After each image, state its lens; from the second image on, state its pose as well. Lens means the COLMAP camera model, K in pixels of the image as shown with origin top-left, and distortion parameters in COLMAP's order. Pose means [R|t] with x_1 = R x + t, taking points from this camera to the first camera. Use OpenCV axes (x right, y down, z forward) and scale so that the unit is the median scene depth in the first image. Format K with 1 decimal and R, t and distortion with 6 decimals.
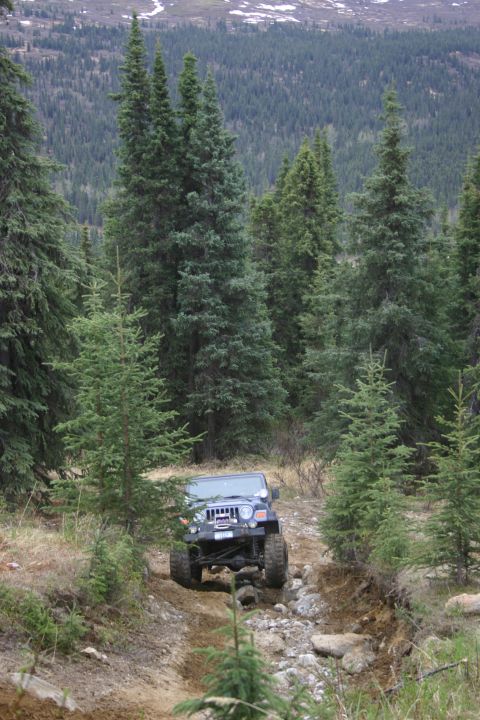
lens RADIAL K [[1395.2, 0, 236.1], [0, 1395.2, 361.4], [0, 0, 1]] dist [0.034659, 0.116754]
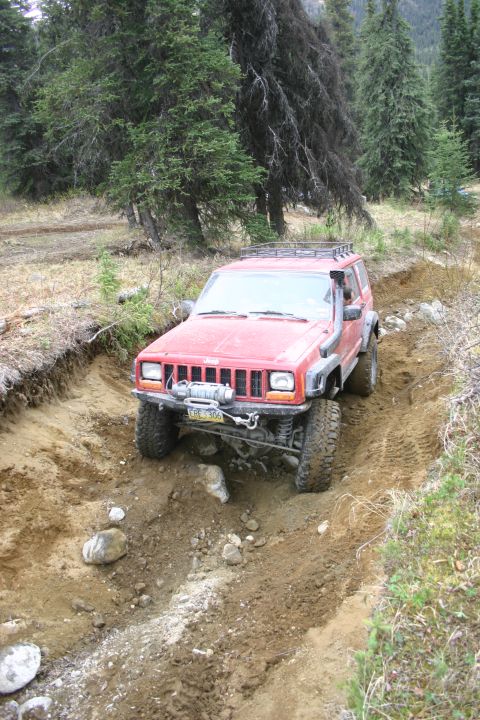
lens RADIAL K [[588.2, 0, 240.0], [0, 588.2, 360.0], [0, 0, 1]] dist [-0.144596, 0.118849]
pose [[0.928116, 0.070832, -0.365491, -0.013366], [0.068434, 0.932546, 0.354506, -0.017363], [0.365947, -0.354035, 0.860664, -0.112570]]
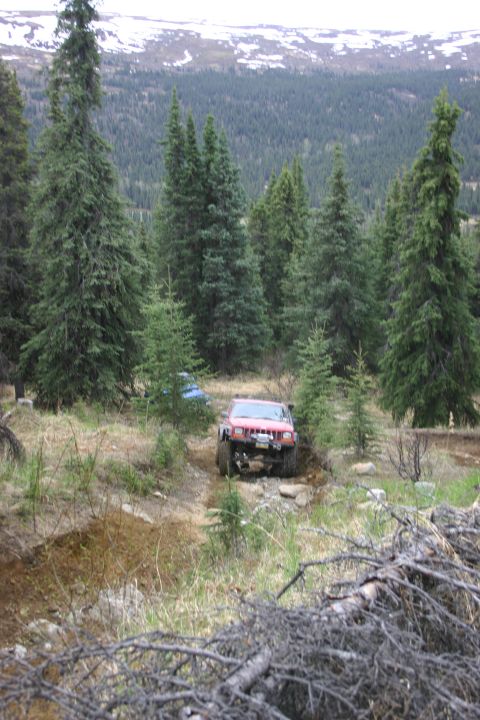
lens RADIAL K [[965.2, 0, 240.0], [0, 965.2, 360.0], [0, 0, 1]] dist [-0.023504, -0.013279]
pose [[0.999997, 0.000276, -0.002367, 0.002717], [-0.000124, 0.997940, 0.064154, -0.017015], [0.002379, -0.064153, 0.997937, -0.086034]]
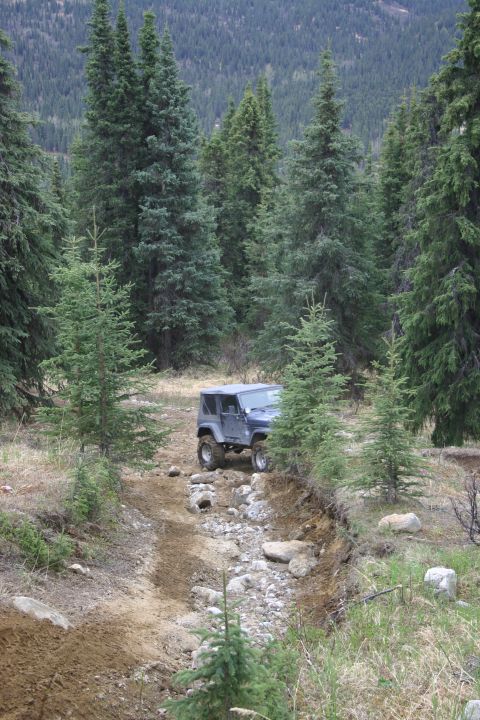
lens RADIAL K [[1210.5, 0, 240.0], [0, 1210.5, 360.0], [0, 0, 1]] dist [0.005999, 0.131896]
pose [[0.998942, 0.000609, 0.045986, -0.004576], [-0.004034, 0.997218, 0.074428, -0.012701], [-0.045813, -0.074535, 0.996166, 0.000041]]
